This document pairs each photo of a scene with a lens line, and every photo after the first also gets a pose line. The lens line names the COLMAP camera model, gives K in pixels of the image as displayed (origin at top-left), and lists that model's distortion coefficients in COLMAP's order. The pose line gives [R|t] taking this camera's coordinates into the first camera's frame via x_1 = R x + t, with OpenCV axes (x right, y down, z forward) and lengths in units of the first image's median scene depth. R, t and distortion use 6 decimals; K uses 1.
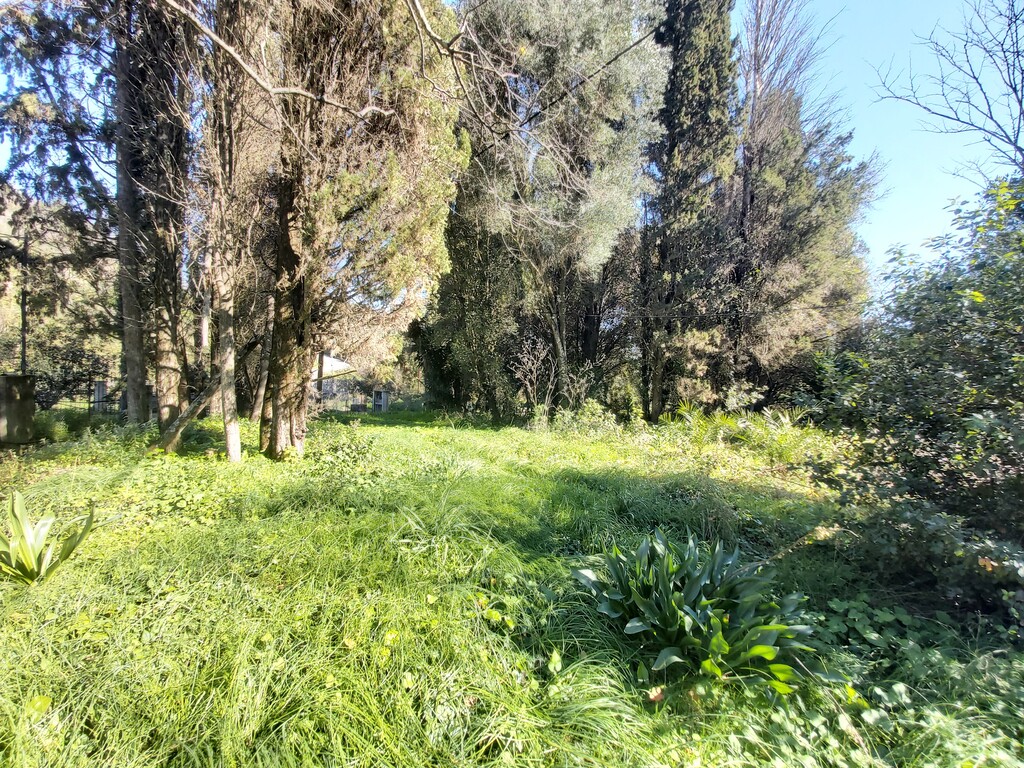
lens RADIAL K [[404.7, 0, 510.6], [0, 404.7, 373.2], [0, 0, 1]] dist [0.022480, -0.013402]
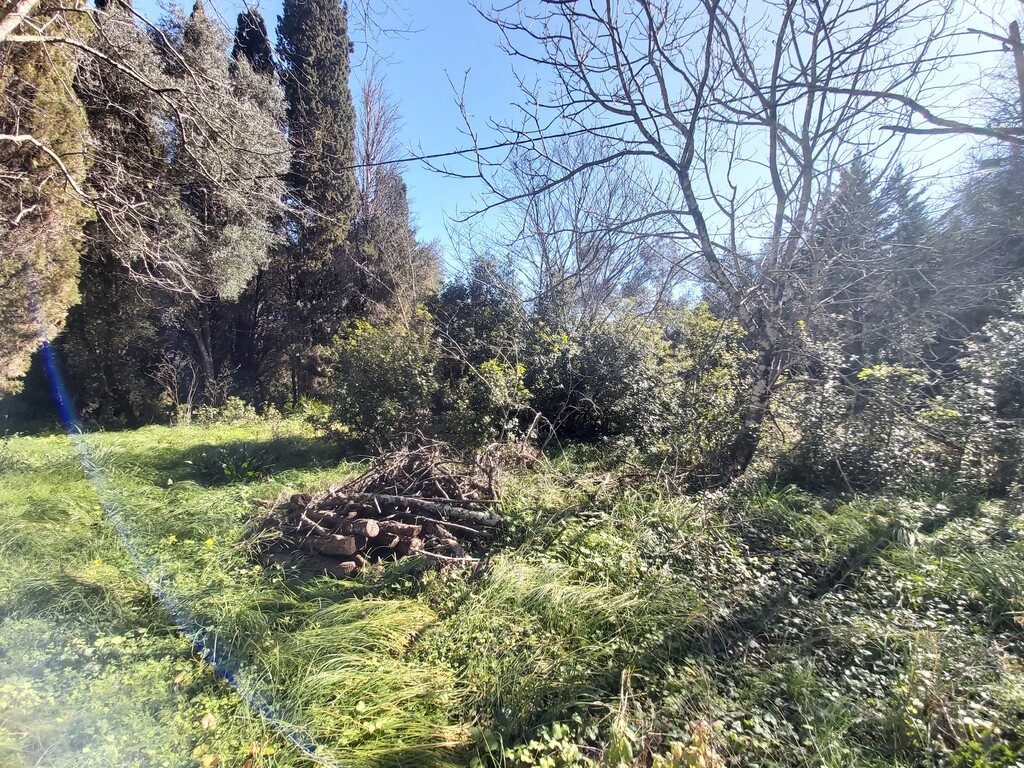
lens RADIAL K [[404.7, 0, 510.6], [0, 404.7, 373.2], [0, 0, 1]] dist [0.022480, -0.013402]
pose [[0.747654, -0.027906, 0.663502, -0.001179], [0.013771, 0.999553, 0.026523, -0.031141], [-0.663946, -0.010693, 0.747704, -0.508595]]
